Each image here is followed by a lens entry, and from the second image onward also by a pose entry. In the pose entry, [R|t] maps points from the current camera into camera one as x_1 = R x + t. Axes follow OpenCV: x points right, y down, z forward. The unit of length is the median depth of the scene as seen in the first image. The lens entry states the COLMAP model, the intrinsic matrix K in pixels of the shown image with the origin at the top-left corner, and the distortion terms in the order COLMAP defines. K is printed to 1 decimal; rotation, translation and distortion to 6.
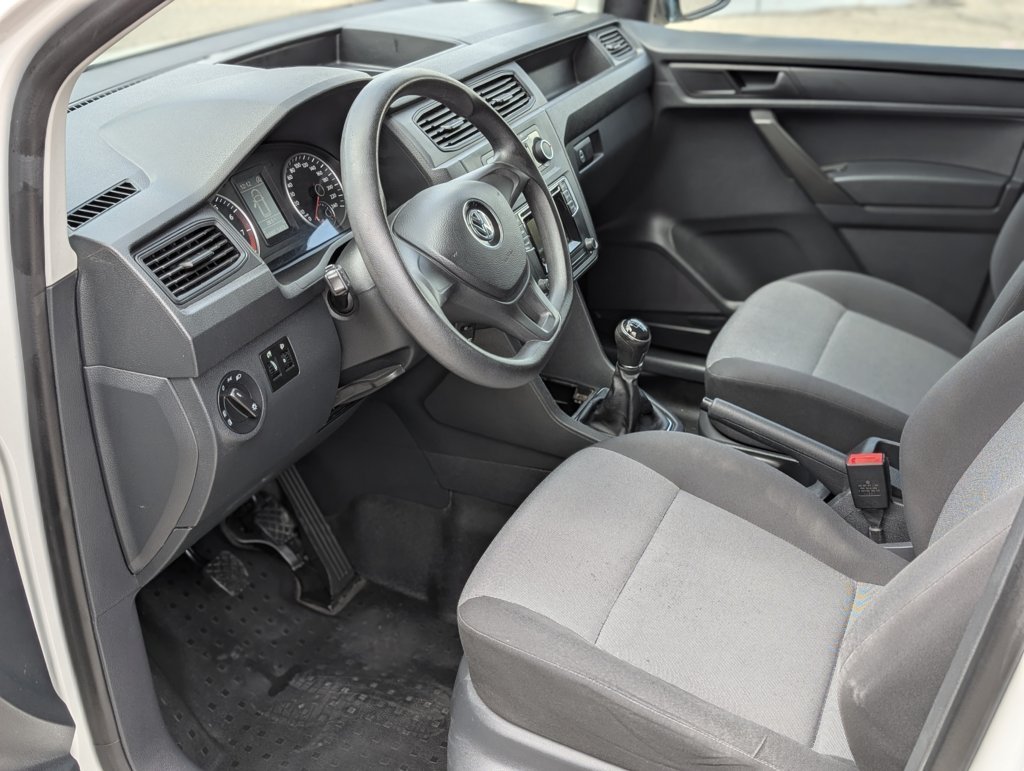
lens RADIAL K [[1107.7, 0, 507.3], [0, 1107.7, 386.4], [0, 0, 1]] dist [0.051008, -0.115307]
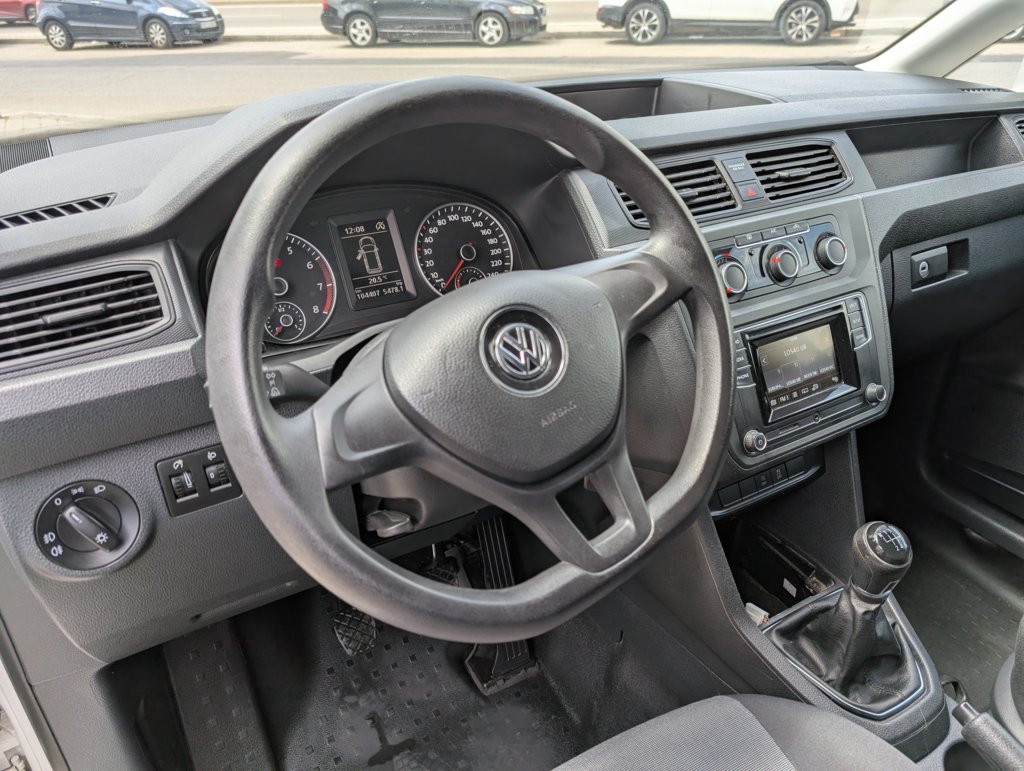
lens RADIAL K [[740.8, 0, 512.0], [0, 740.8, 385.5], [0, 0, 1]] dist [0.005872, -0.010456]
pose [[0.819182, 0.256094, -0.513183, 0.129434], [-0.249870, 0.964752, 0.082579, -0.116883], [0.516242, 0.060582, 0.854297, 0.489932]]
